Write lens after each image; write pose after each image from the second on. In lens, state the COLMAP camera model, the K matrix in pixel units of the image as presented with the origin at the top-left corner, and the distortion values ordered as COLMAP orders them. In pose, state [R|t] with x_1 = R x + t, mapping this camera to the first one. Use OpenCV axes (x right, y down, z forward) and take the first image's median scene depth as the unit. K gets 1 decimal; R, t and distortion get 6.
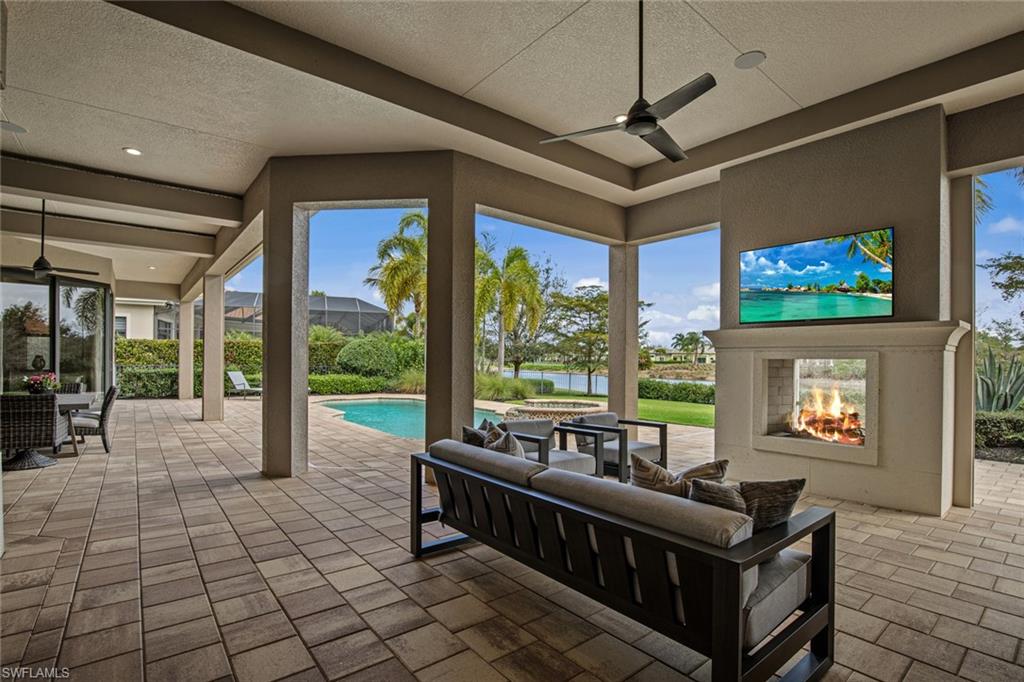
lens RADIAL K [[481.4, 0, 514.0], [0, 481.4, 361.8], [0, 0, 1]] dist [-0.013142, -0.000022]
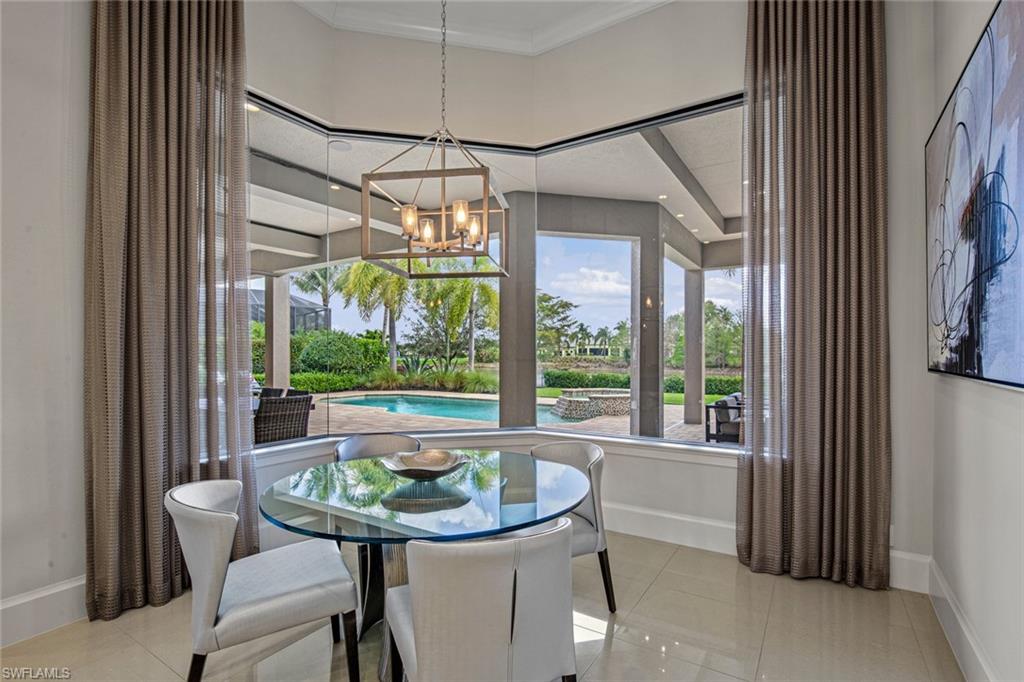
lens RADIAL K [[476.7, 0, 515.3], [0, 476.7, 352.1], [0, 0, 1]] dist [-0.017551, 0.000507]
pose [[0.952766, -0.007354, 0.303615, -0.260428], [0.009551, 0.999938, -0.005752, -0.005577], [-0.303554, 0.008380, 0.952777, -0.038372]]
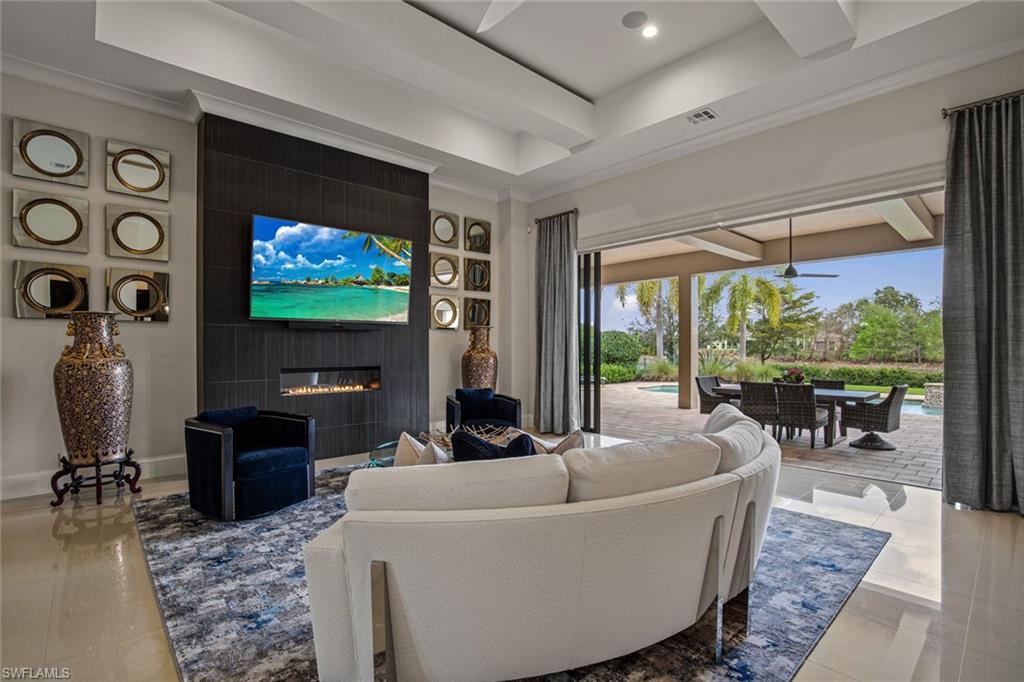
lens RADIAL K [[476.7, 0, 515.3], [0, 476.7, 352.1], [0, 0, 1]] dist [-0.017551, 0.000507]
pose [[0.997962, -0.009940, 0.063035, -0.617631], [0.009504, 0.999929, 0.007212, -0.010345], [-0.063102, -0.006599, 0.997985, -0.032053]]
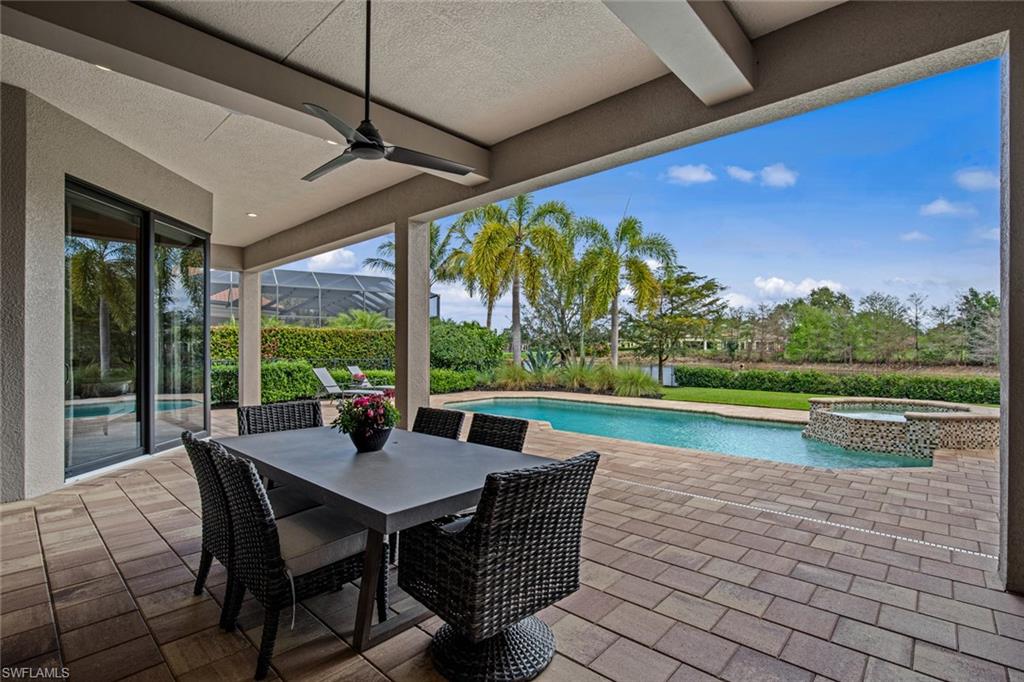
lens RADIAL K [[473.3, 0, 511.8], [0, 473.3, 350.7], [0, 0, 1]] dist [-0.001672, -0.000023]
pose [[0.989906, -0.009935, 0.141378, -0.333561], [0.009612, 0.999949, 0.002964, -0.004888], [-0.141401, -0.001575, 0.989951, 0.197452]]
